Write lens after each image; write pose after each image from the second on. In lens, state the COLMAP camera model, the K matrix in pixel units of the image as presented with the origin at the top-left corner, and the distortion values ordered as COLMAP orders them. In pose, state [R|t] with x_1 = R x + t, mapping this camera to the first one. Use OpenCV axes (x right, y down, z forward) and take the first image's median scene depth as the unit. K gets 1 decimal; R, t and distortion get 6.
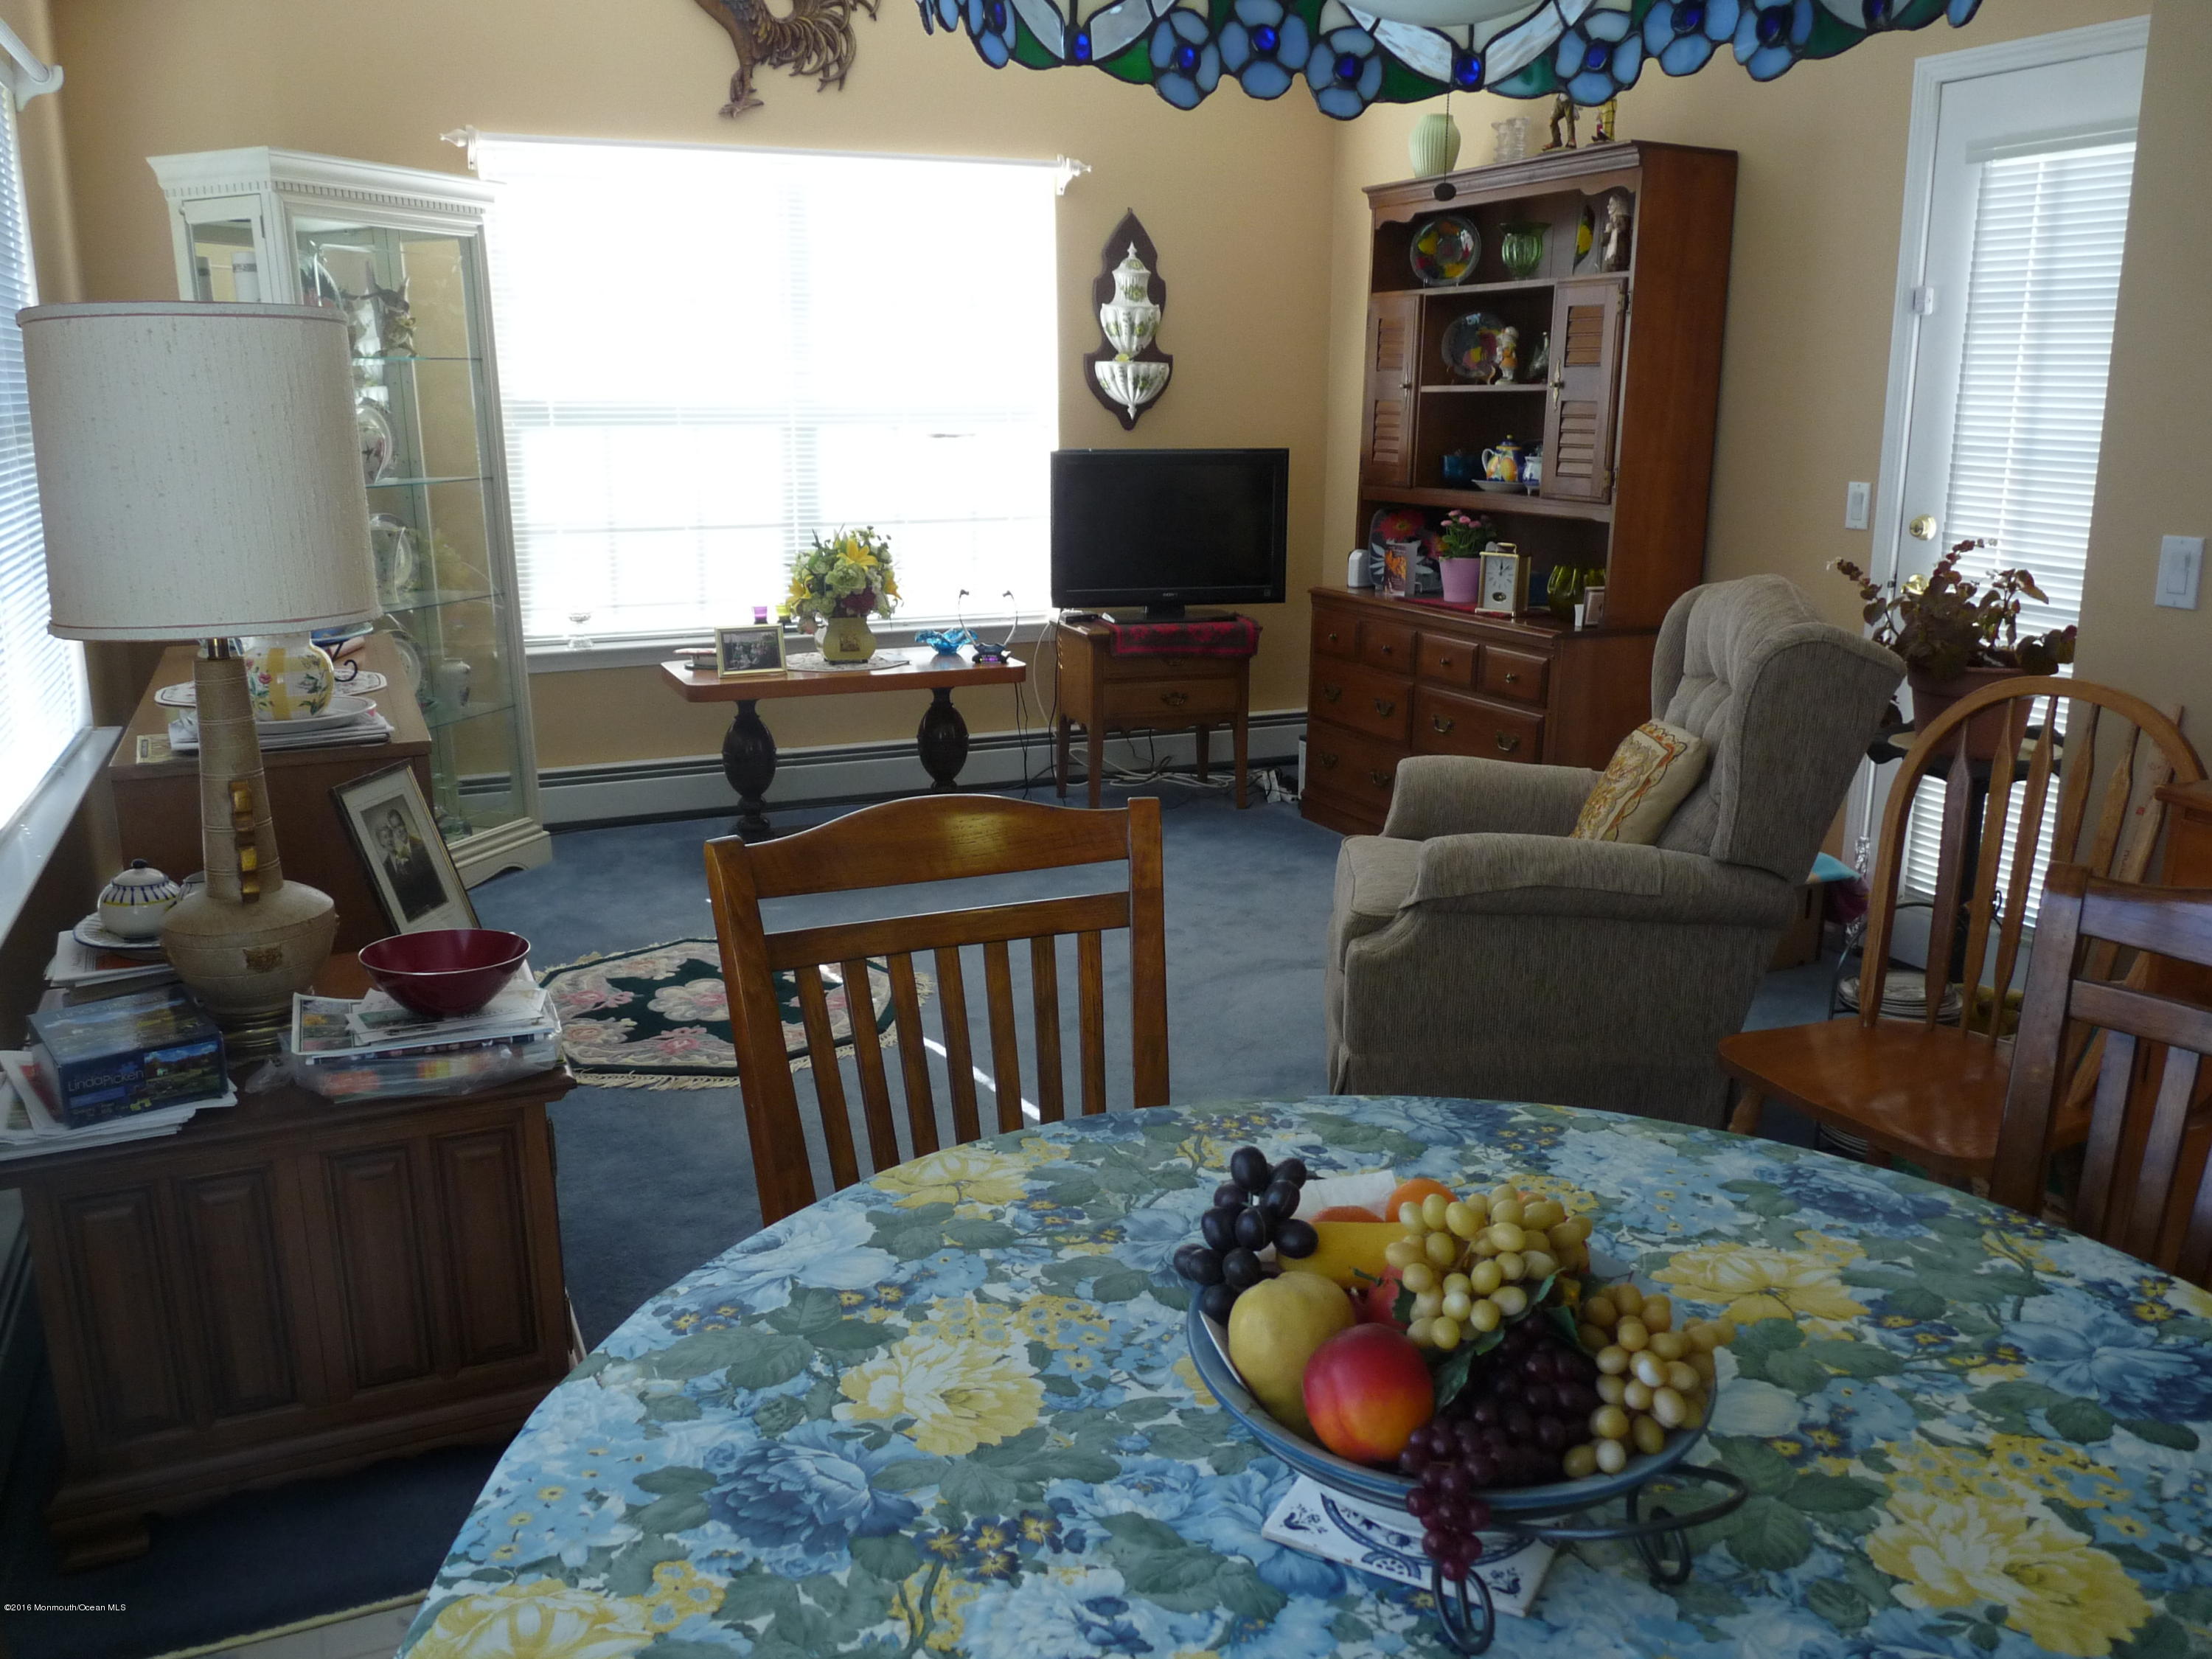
lens RADIAL K [[1769.0, 0, 1091.8], [0, 1769.0, 809.5], [0, 0, 1]] dist [0.005650, -0.043447]
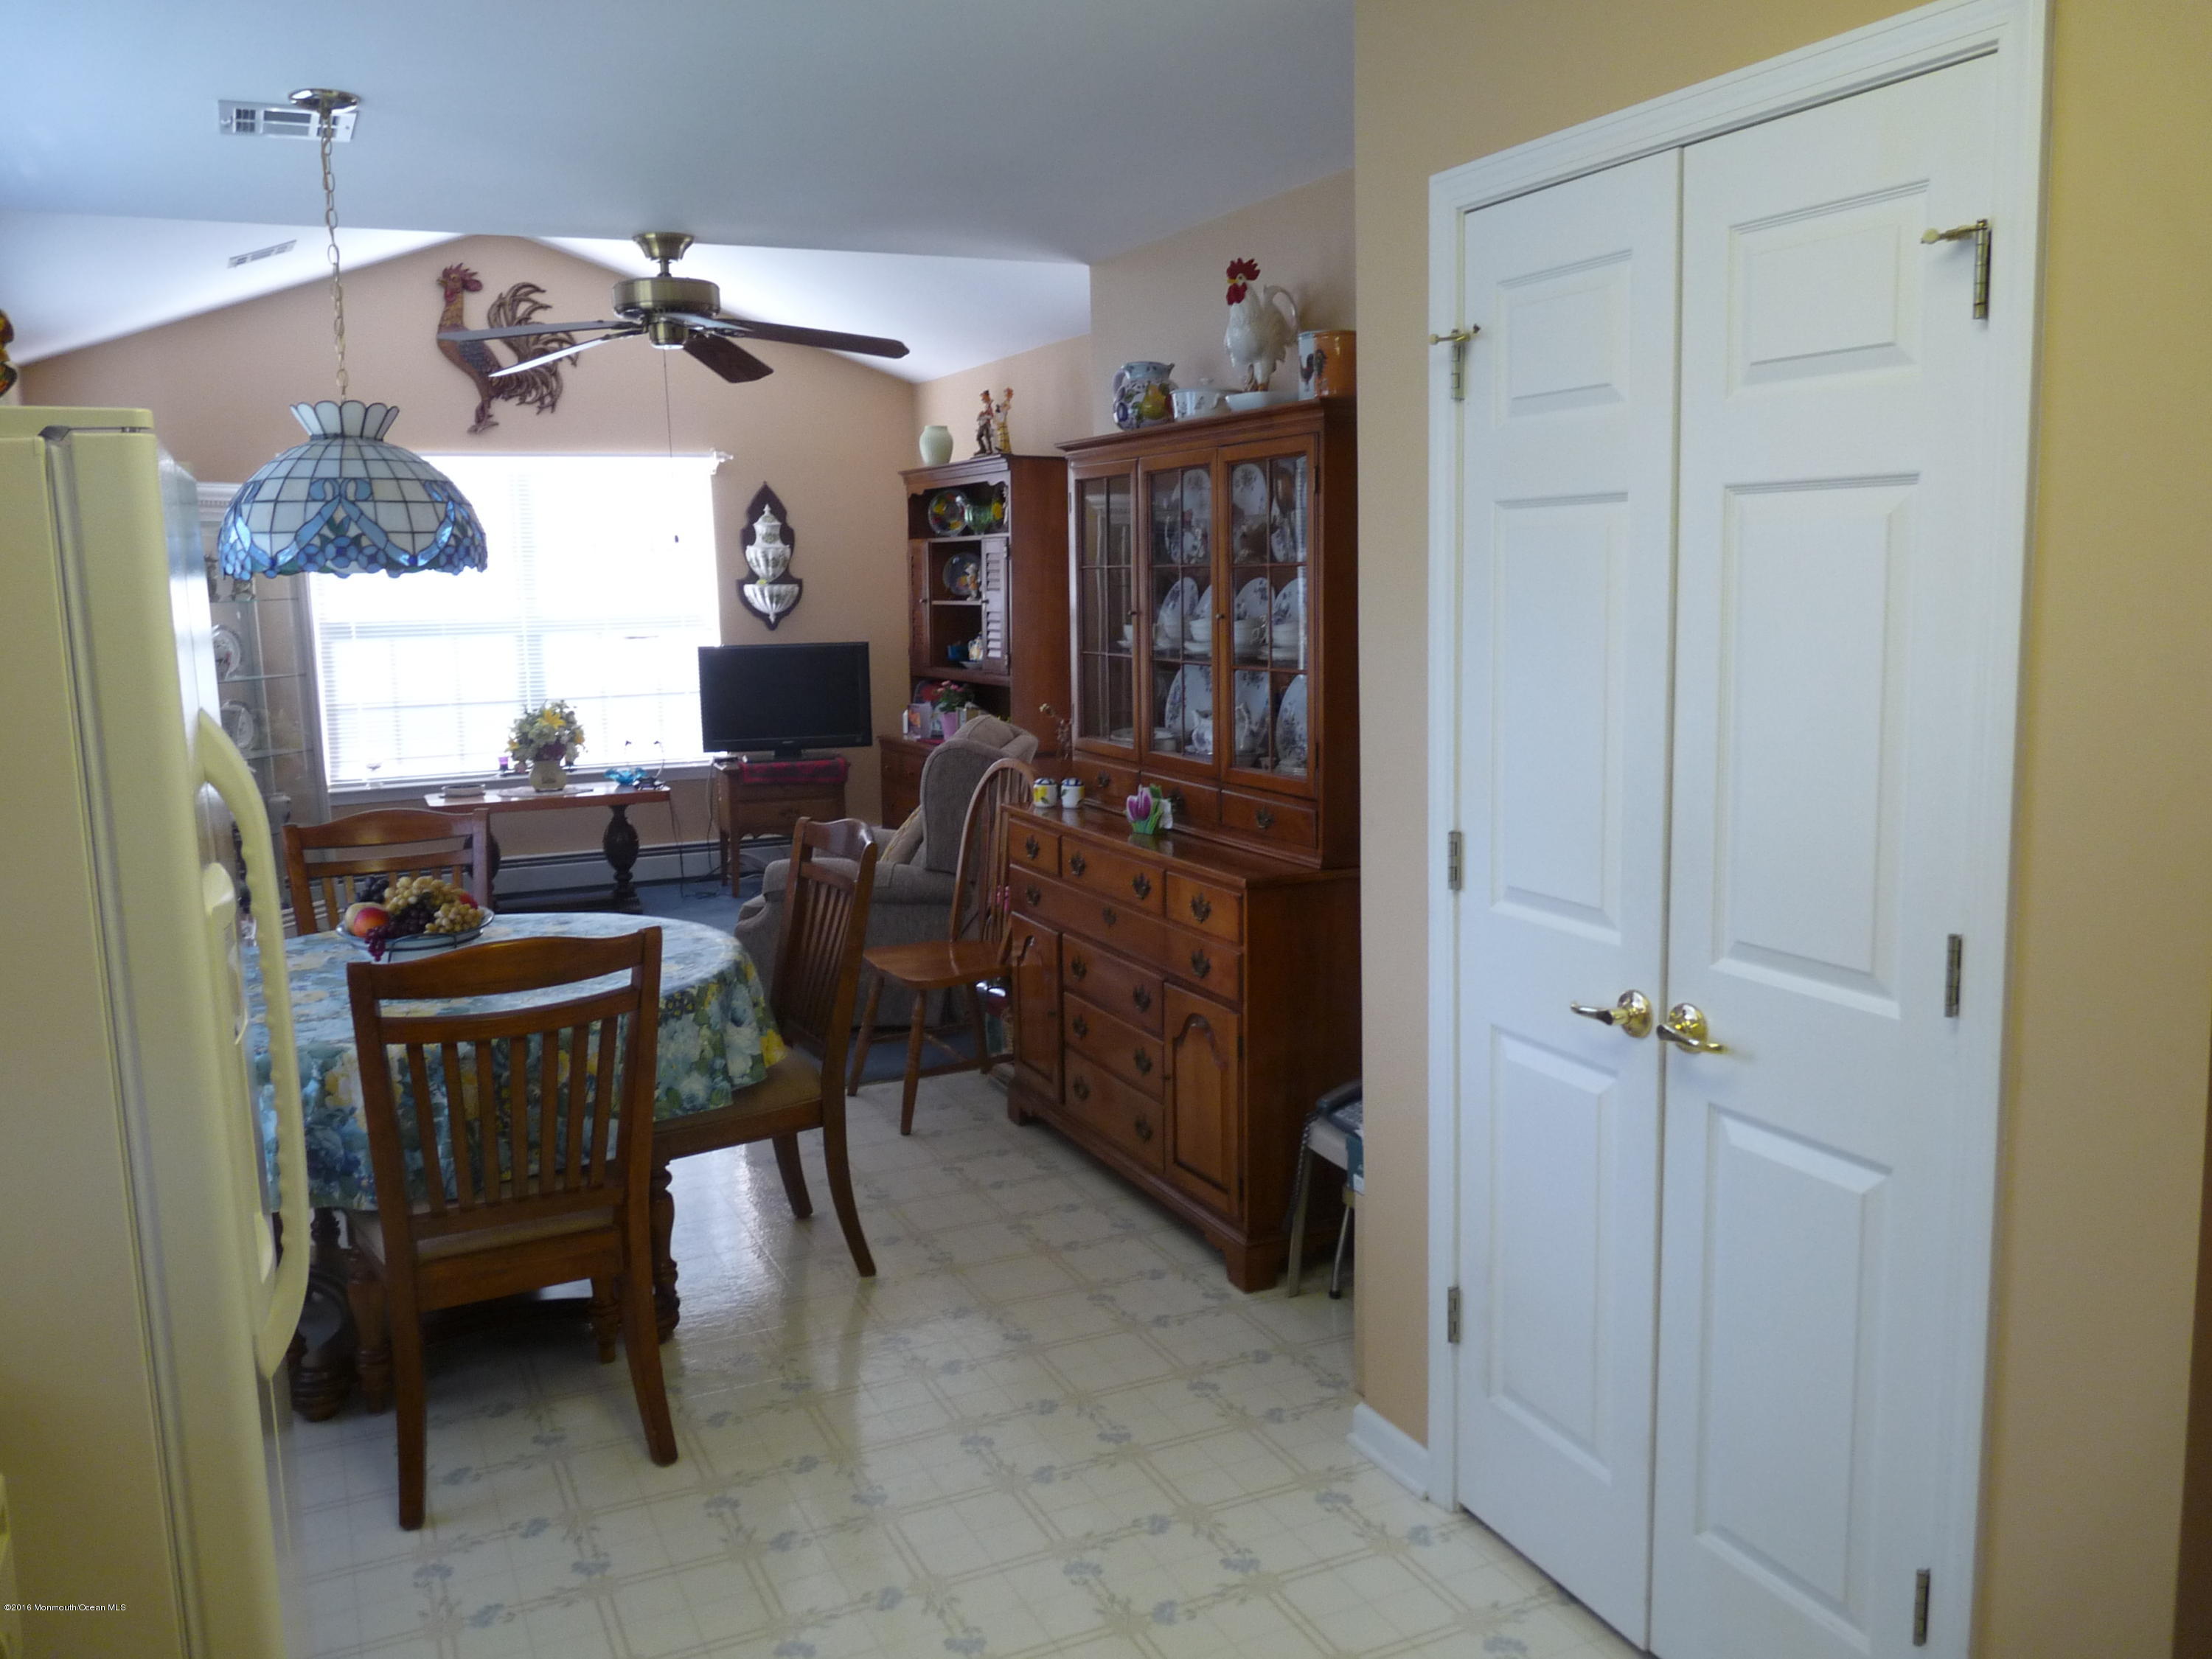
lens RADIAL K [[1769.0, 0, 1094.0], [0, 1769.0, 813.1], [0, 0, 1]] dist [0.005650, -0.043447]
pose [[0.999395, -0.024854, 0.024335, 0.279347], [0.027076, 0.995041, -0.095710, 0.088884], [-0.021835, 0.096311, 0.995112, -0.482022]]
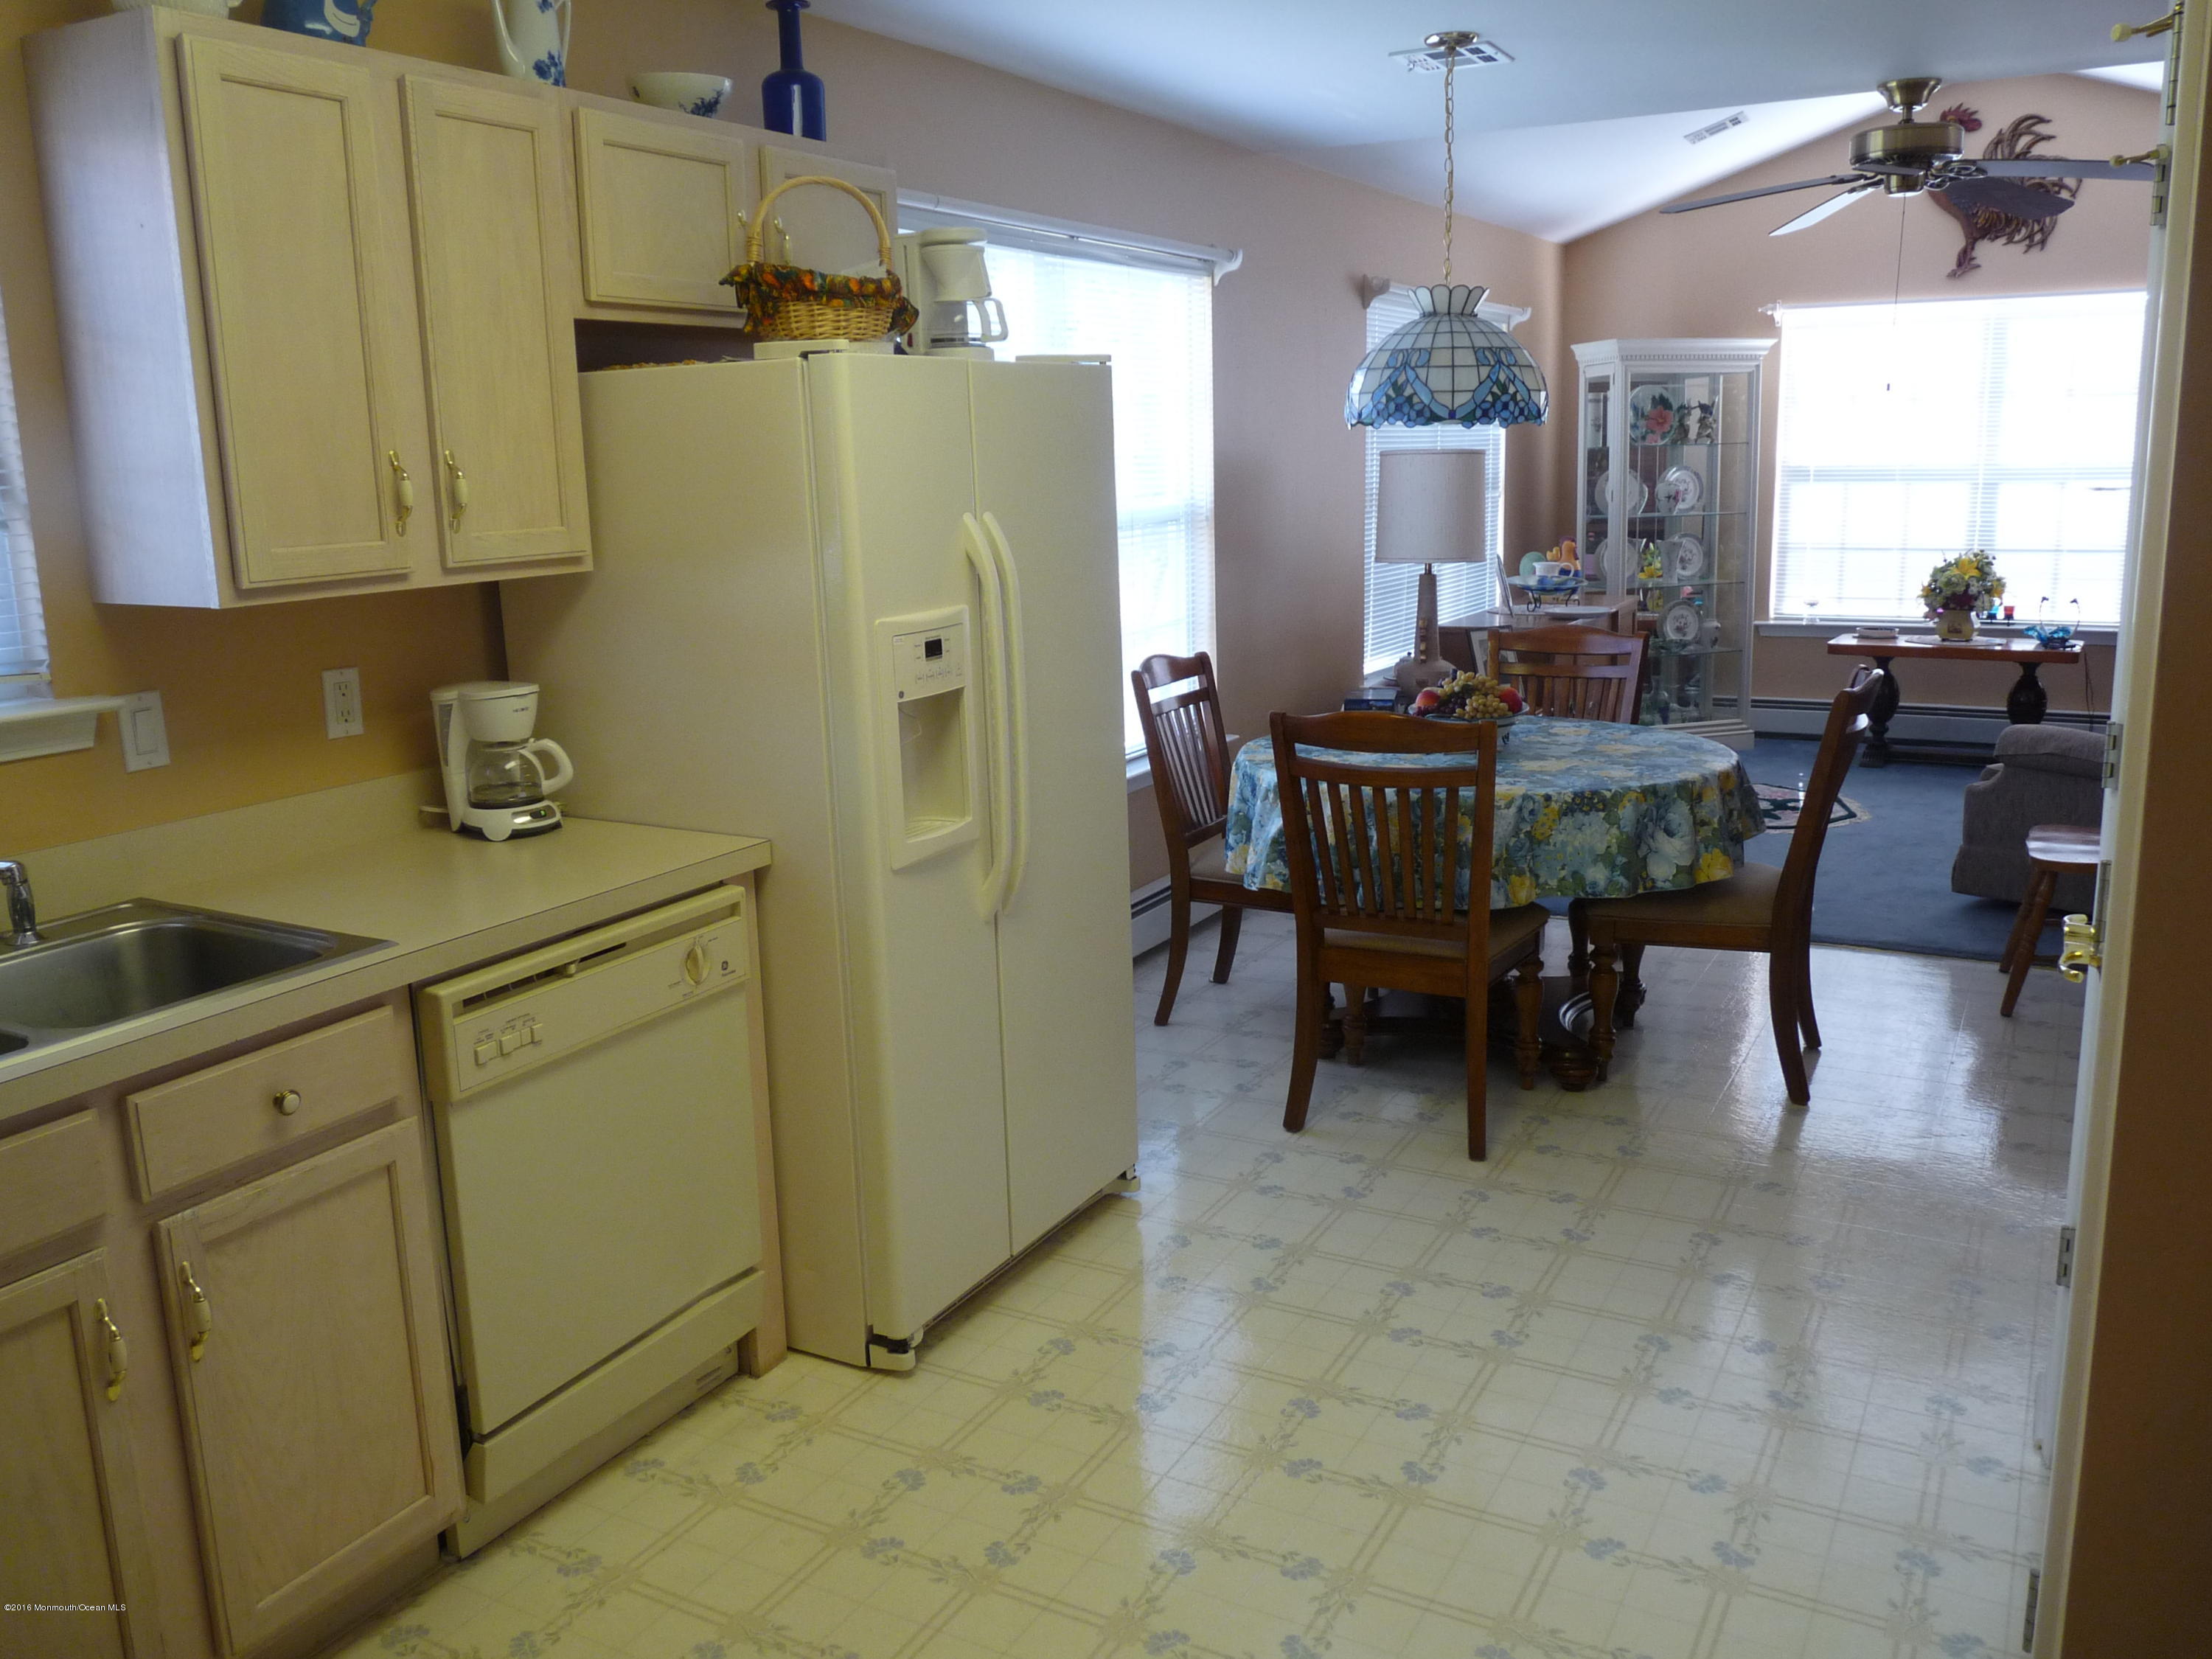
lens RADIAL K [[1769.0, 0, 1109.4], [0, 1769.0, 818.0], [0, 0, 1]] dist [0.005650, -0.043447]
pose [[0.605769, 0.150073, -0.781359, 0.605540], [-0.164053, 0.984507, 0.061904, 0.086151], [0.778544, 0.090685, 0.621004, -0.451908]]
